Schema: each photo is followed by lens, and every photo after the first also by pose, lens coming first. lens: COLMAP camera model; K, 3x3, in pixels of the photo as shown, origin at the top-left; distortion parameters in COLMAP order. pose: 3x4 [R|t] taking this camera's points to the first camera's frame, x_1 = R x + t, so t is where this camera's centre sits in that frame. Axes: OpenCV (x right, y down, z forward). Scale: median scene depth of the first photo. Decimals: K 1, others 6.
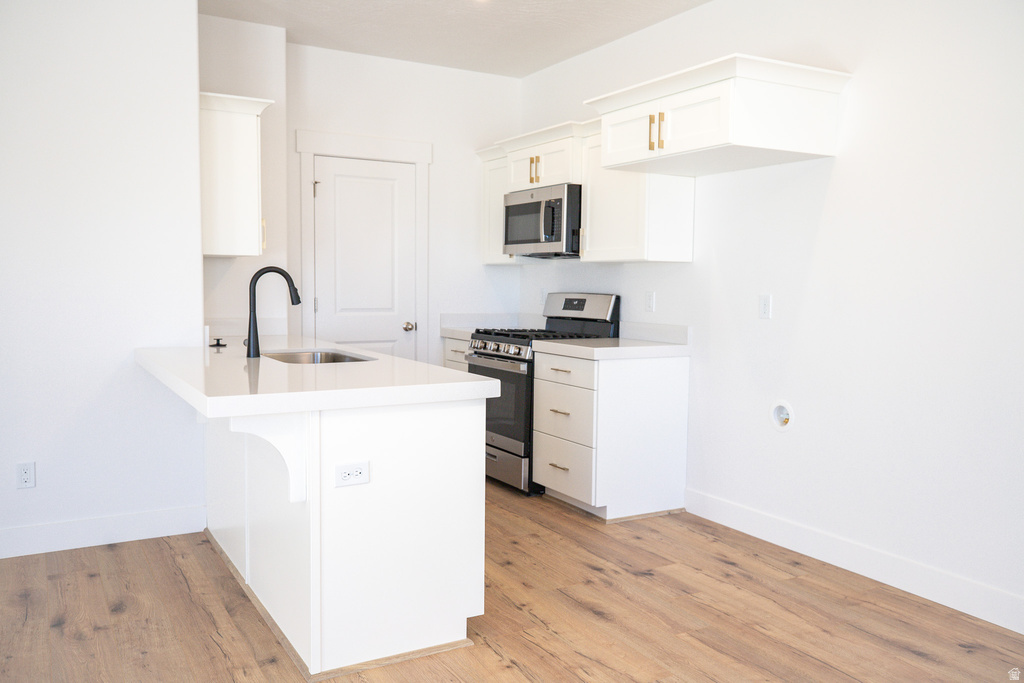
lens RADIAL K [[851.1, 0, 511.8], [0, 851.1, 345.0], [0, 0, 1]] dist [0.011991, 0.000939]
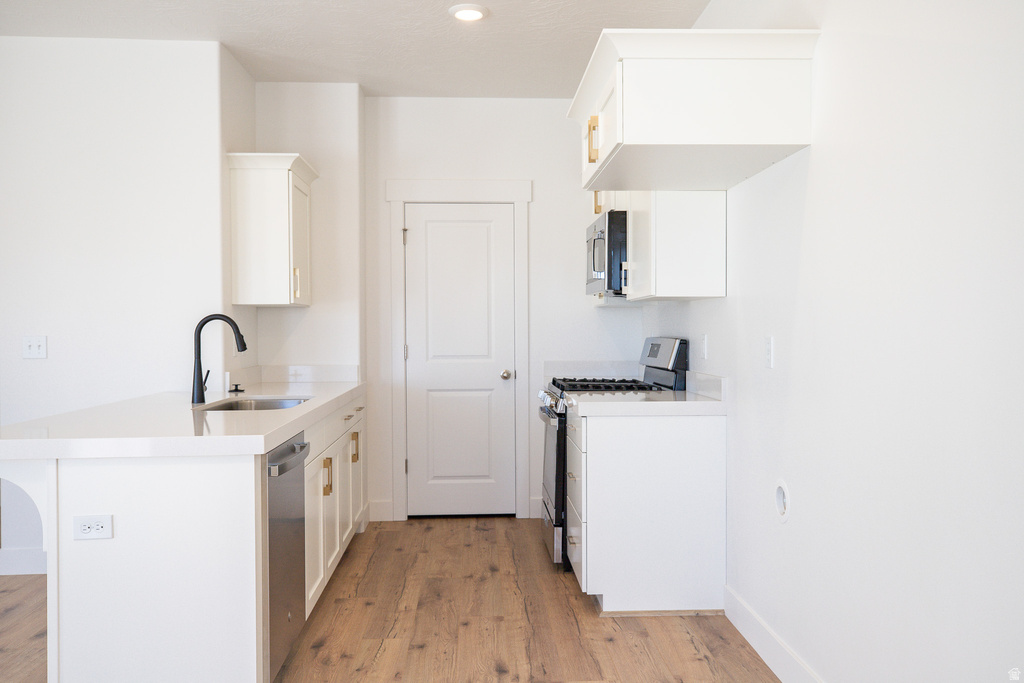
lens RADIAL K [[863.7, 0, 512.2], [0, 863.7, 335.0], [0, 0, 1]] dist [0.066613, 0.027060]
pose [[0.889493, -0.013173, -0.456758, 0.409156], [-0.018151, 0.997777, -0.064123, -0.005349], [0.456587, 0.065328, 0.887277, 0.192720]]
